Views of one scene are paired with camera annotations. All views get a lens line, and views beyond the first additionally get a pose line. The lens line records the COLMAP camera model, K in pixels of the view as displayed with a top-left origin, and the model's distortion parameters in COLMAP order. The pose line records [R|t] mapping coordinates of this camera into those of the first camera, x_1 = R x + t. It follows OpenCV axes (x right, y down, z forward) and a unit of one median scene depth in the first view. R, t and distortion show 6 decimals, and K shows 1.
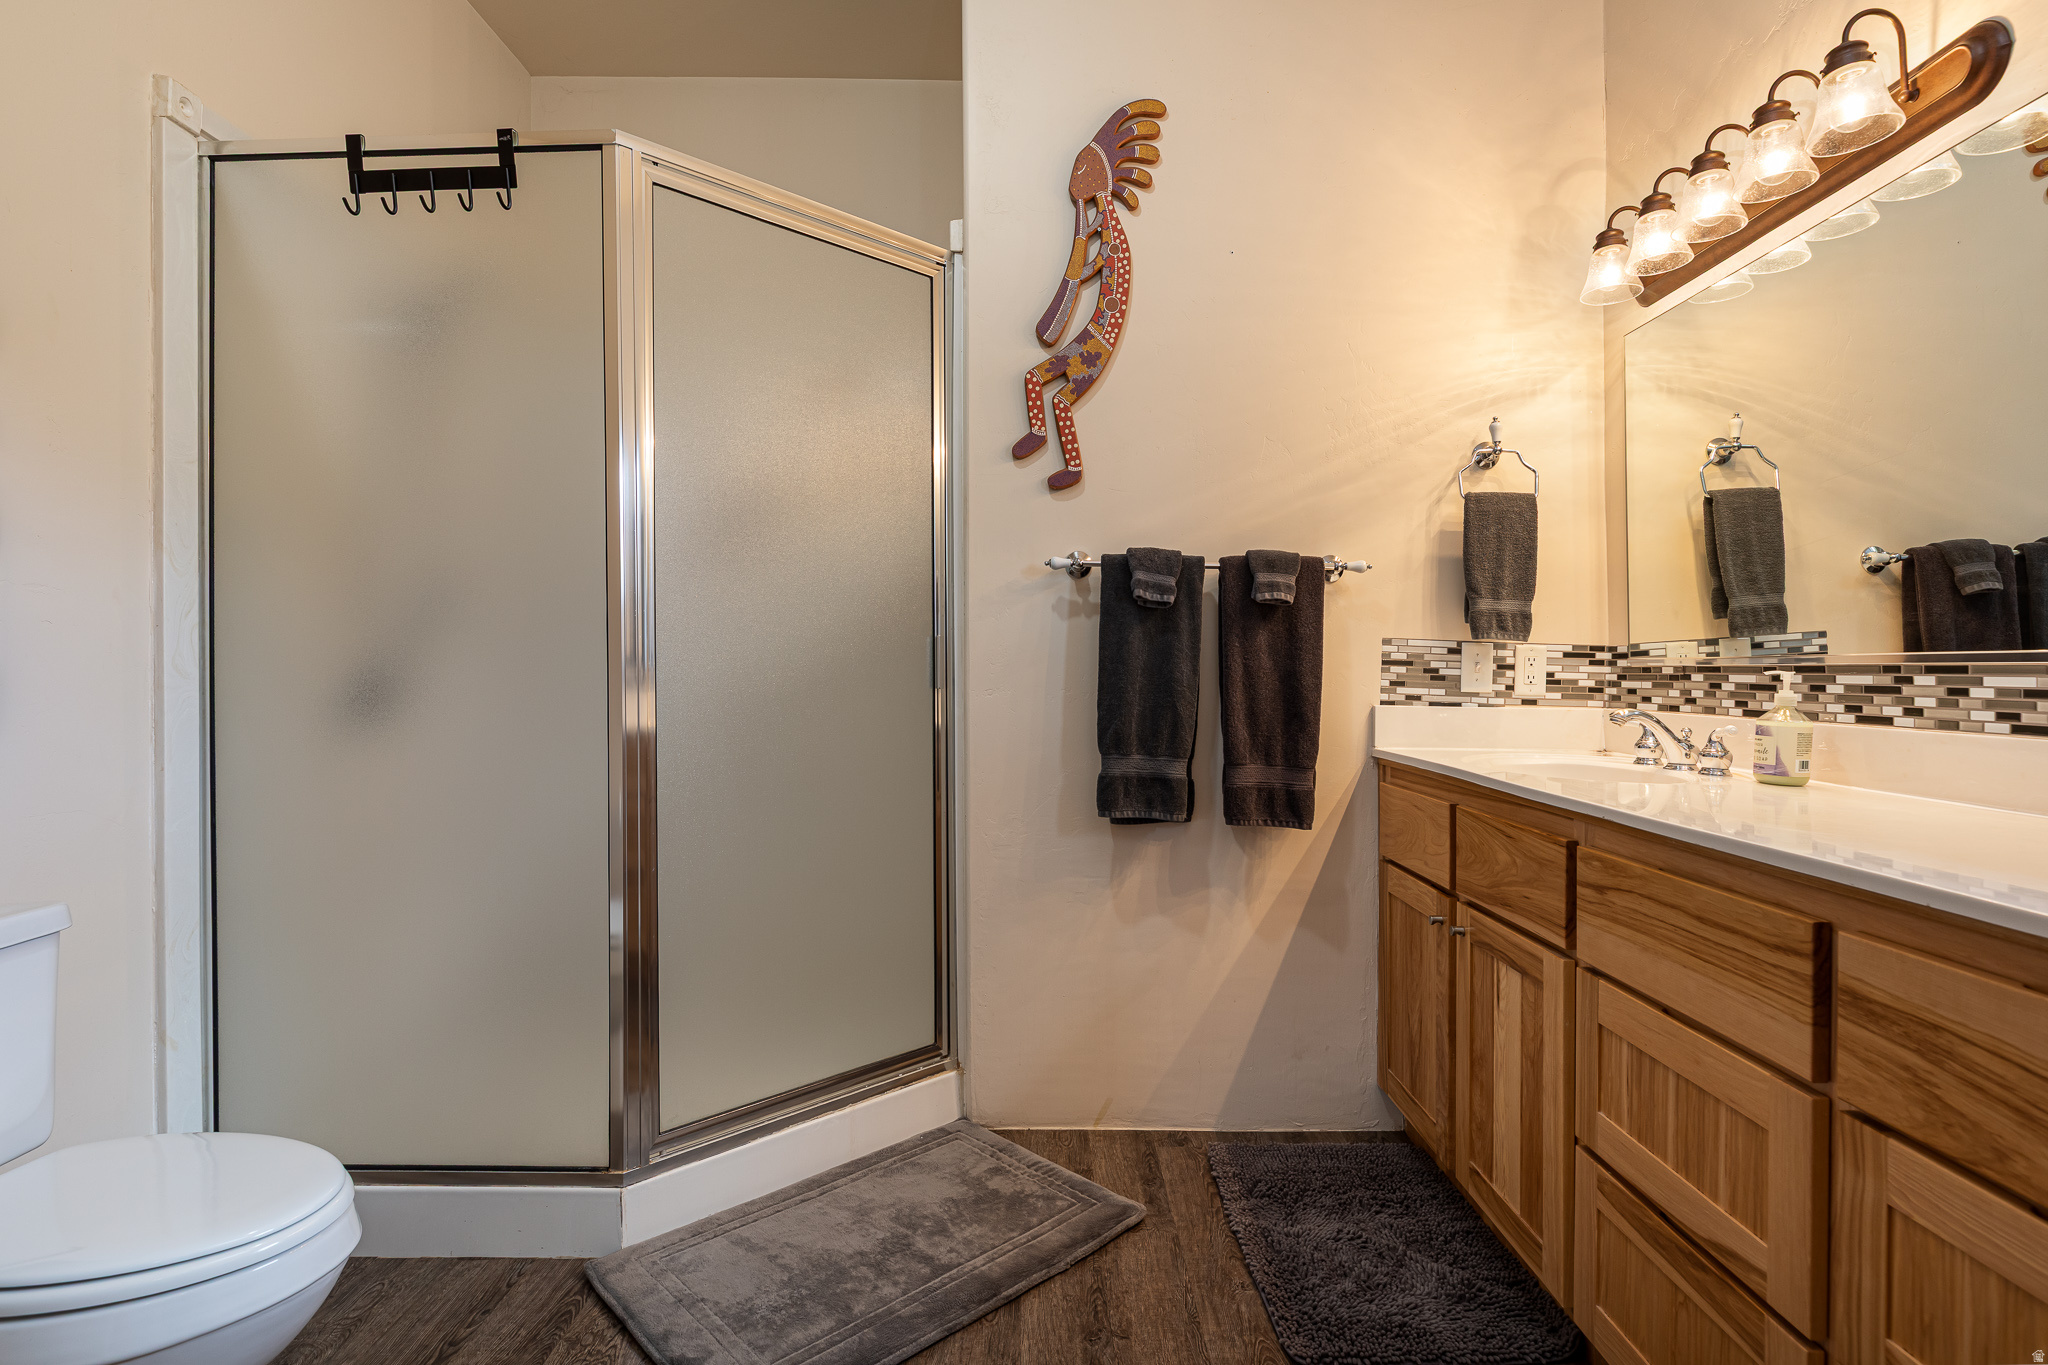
lens RADIAL K [[1039.6, 0, 1021.3], [0, 1039.6, 683.9], [0, 0, 1]] dist [0.001537, -0.001023]
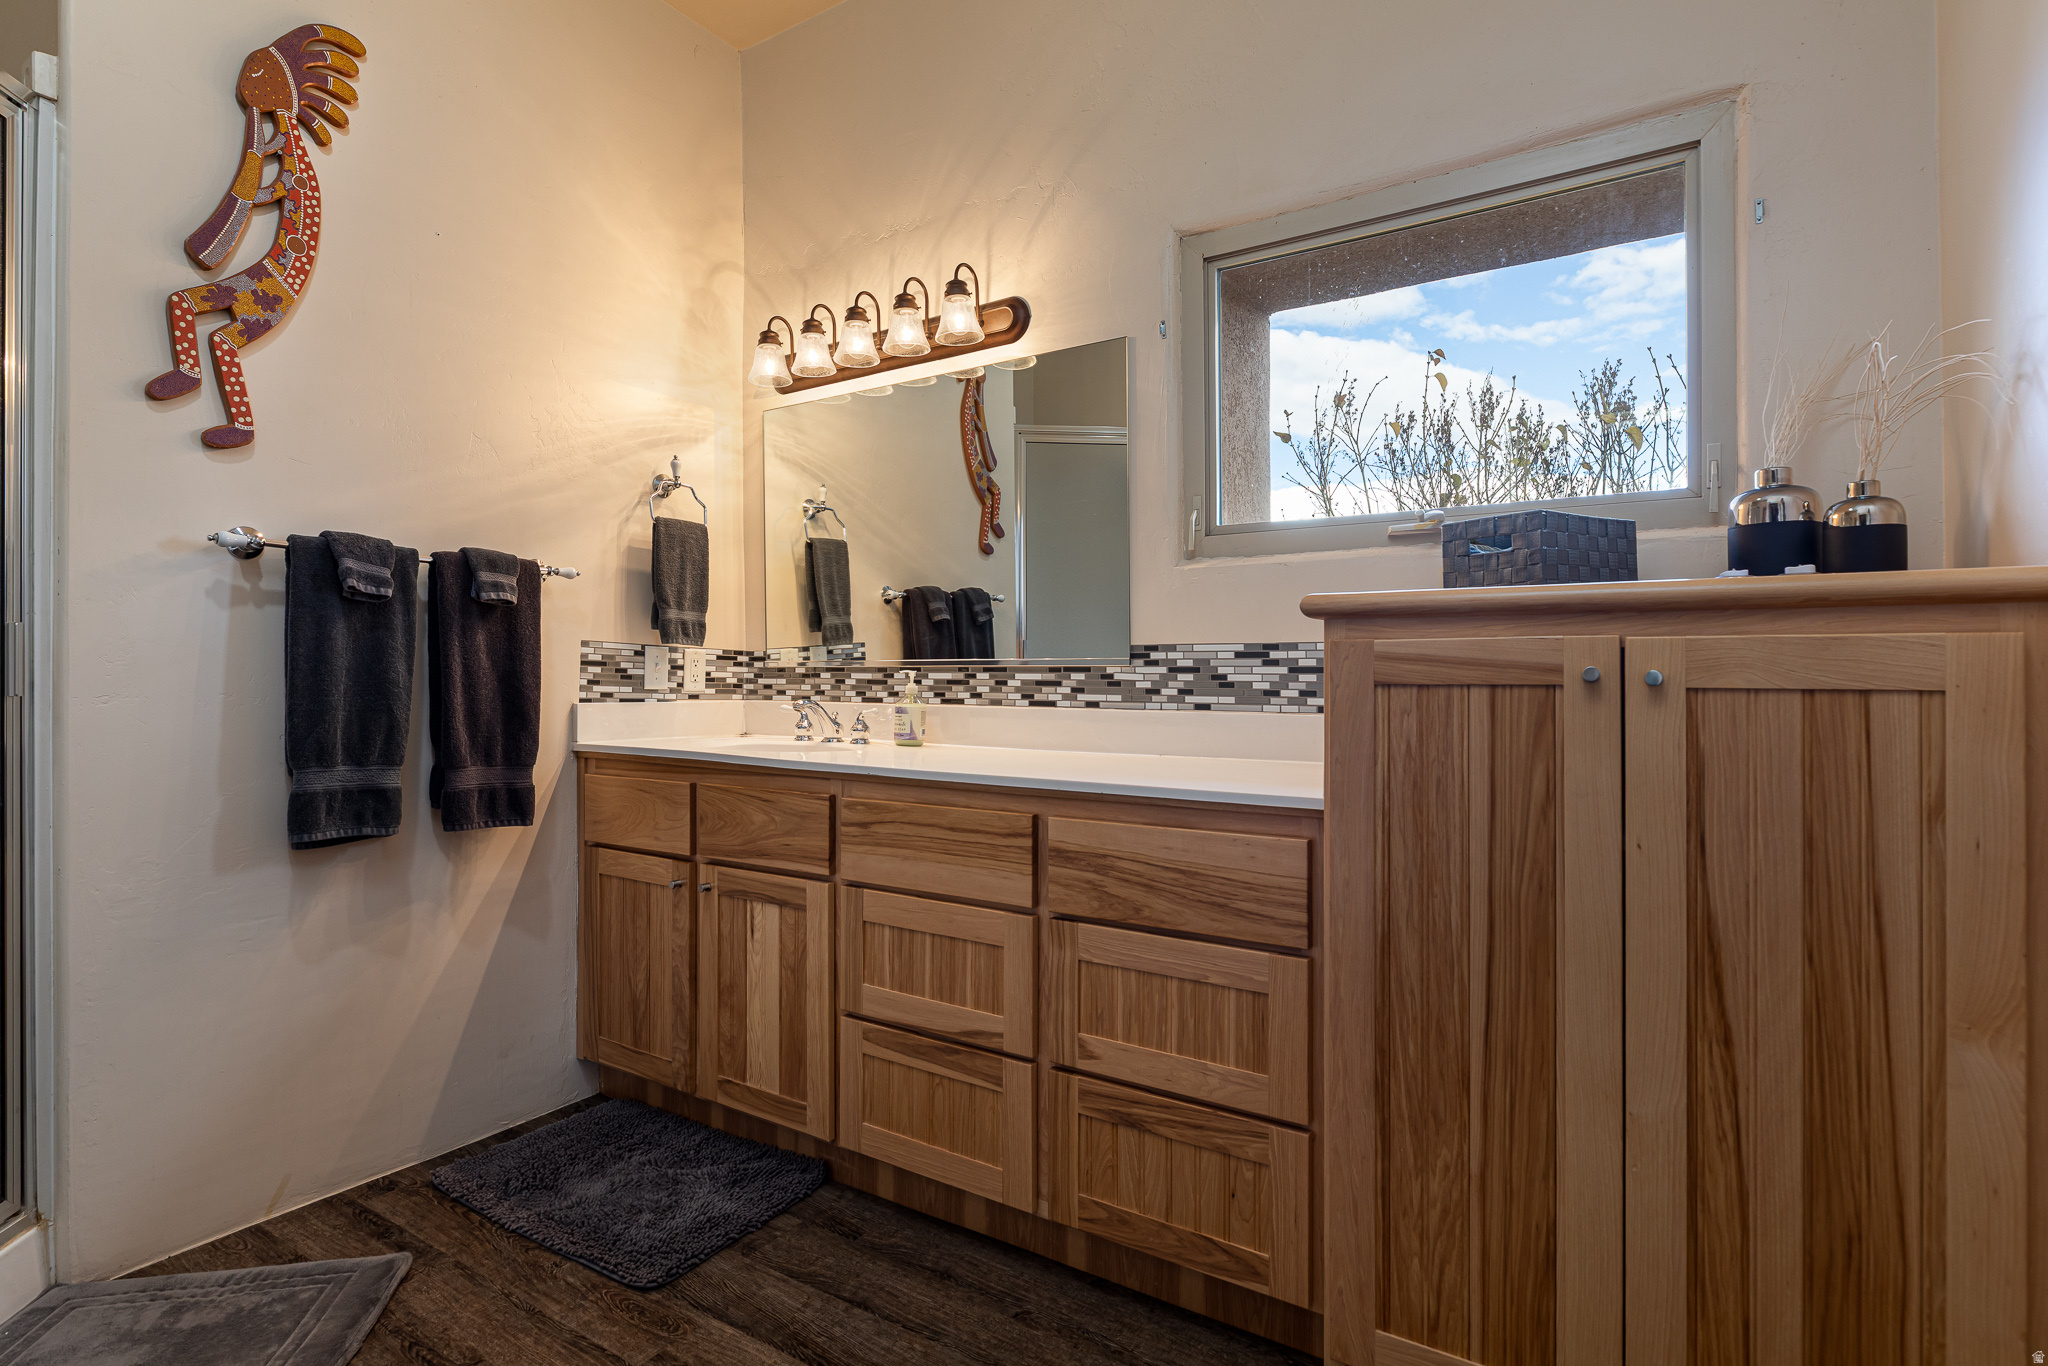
lens RADIAL K [[1039.6, 0, 1026.0], [0, 1039.6, 672.7], [0, 0, 1]] dist [0.001537, -0.001023]
pose [[0.538565, -0.002706, 0.842580, -0.327249], [0.011379, 0.999927, -0.004062, -0.000896], [-0.842507, 0.011775, 0.538556, 0.033359]]
